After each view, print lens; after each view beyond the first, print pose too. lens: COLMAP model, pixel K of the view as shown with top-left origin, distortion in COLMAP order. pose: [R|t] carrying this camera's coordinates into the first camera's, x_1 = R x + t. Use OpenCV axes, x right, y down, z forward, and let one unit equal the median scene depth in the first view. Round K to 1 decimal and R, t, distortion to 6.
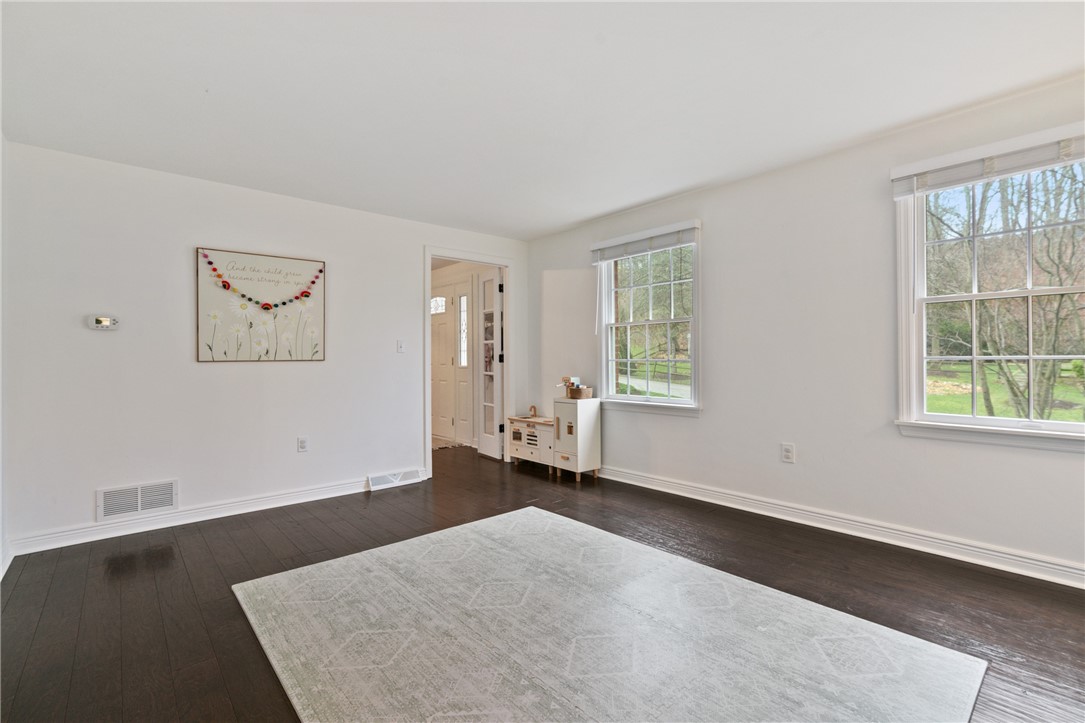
lens RADIAL K [[489.9, 0, 538.1], [0, 489.9, 359.7], [0, 0, 1]] dist [-0.005586, -0.000395]
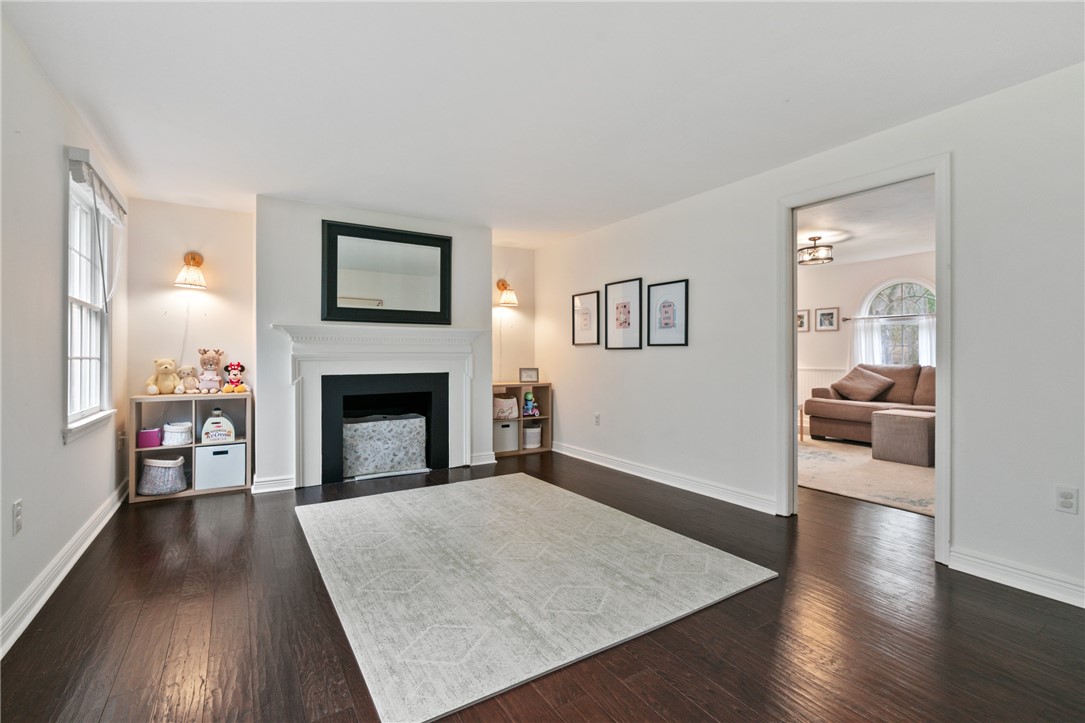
lens RADIAL K [[489.9, 0, 536.5], [0, 489.9, 360.5], [0, 0, 1]] dist [-0.005586, -0.000395]
pose [[-0.986954, 0.006832, 0.160859, -0.291271], [0.007986, 0.999947, 0.006530, 0.004753], [-0.160806, 0.007729, -0.986956, 2.063528]]
